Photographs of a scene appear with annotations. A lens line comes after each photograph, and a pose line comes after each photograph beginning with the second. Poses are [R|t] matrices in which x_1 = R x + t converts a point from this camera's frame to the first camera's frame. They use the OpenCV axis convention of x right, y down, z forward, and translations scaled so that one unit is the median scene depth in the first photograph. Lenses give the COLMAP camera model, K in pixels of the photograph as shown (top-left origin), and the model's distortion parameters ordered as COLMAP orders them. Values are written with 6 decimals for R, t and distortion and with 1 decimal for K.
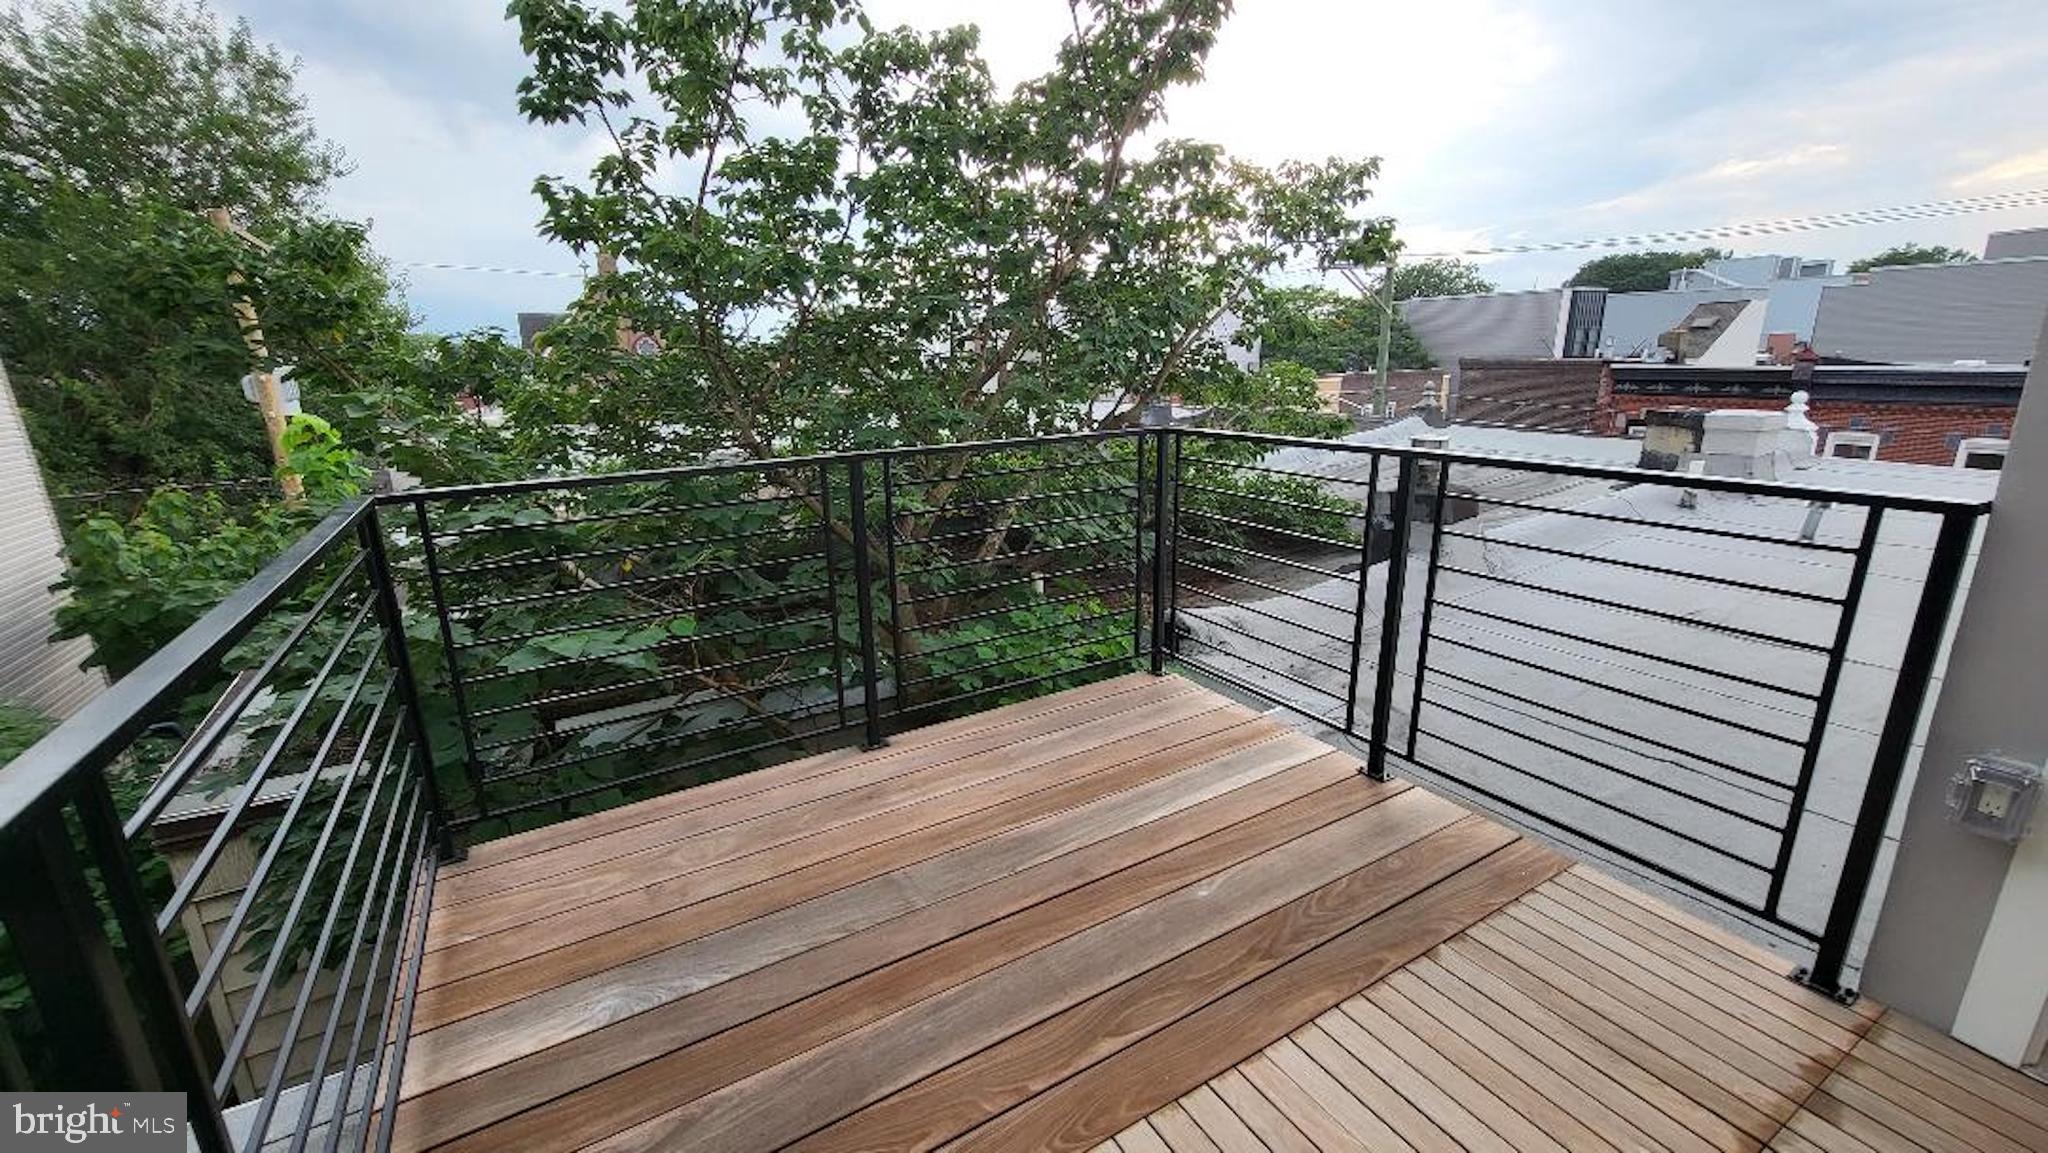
lens RADIAL K [[810.5, 0, 995.8], [0, 810.5, 573.9], [0, 0, 1]] dist [0.001883, 0.000052]
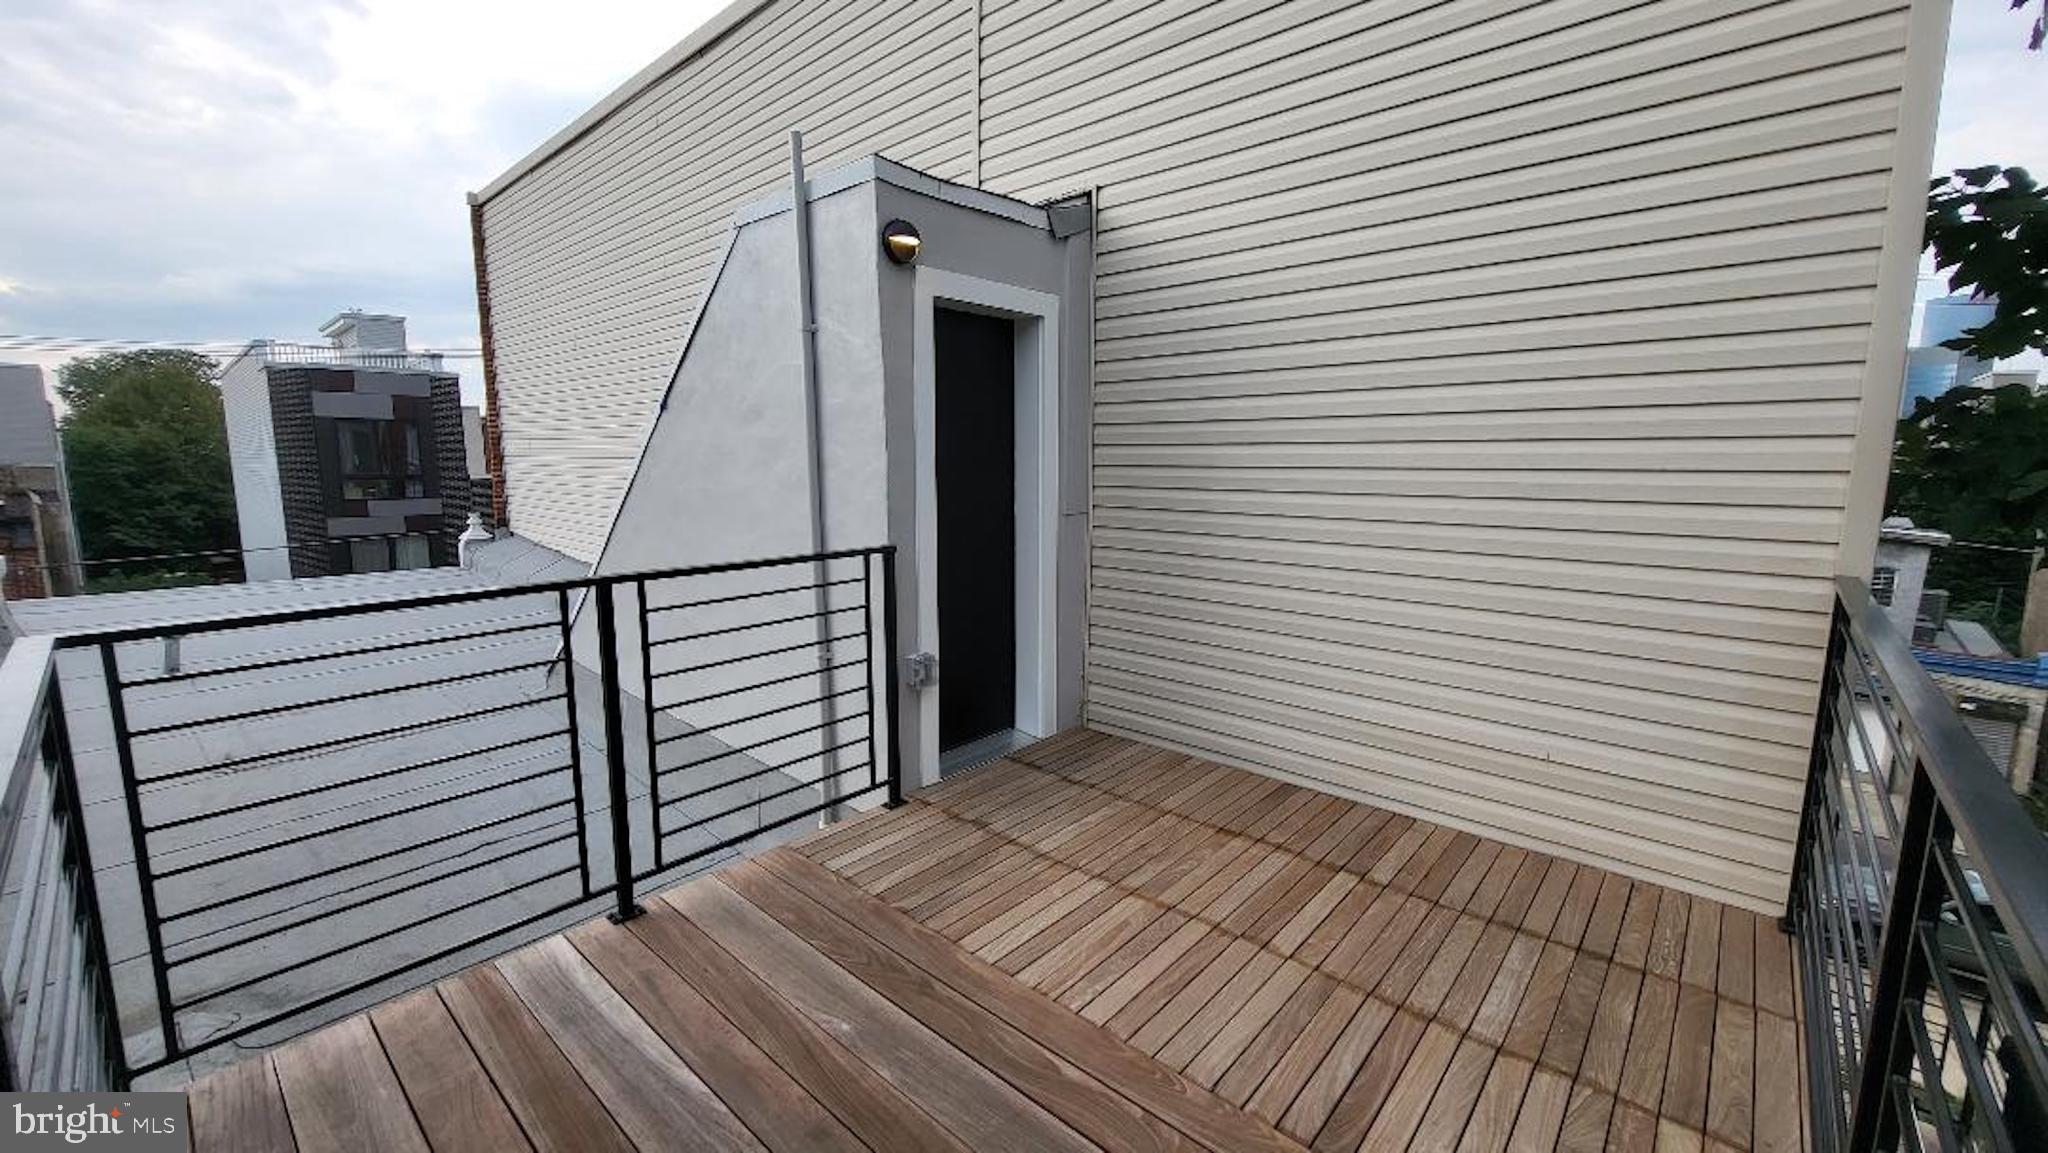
lens RADIAL K [[810.5, 0, 995.8], [0, 810.5, 573.9], [0, 0, 1]] dist [0.001883, 0.000052]
pose [[-0.304789, -0.123679, 0.944355, -0.545141], [0.243383, 0.948497, 0.202773, -0.230591], [-0.920798, 0.291644, -0.258990, 0.775682]]
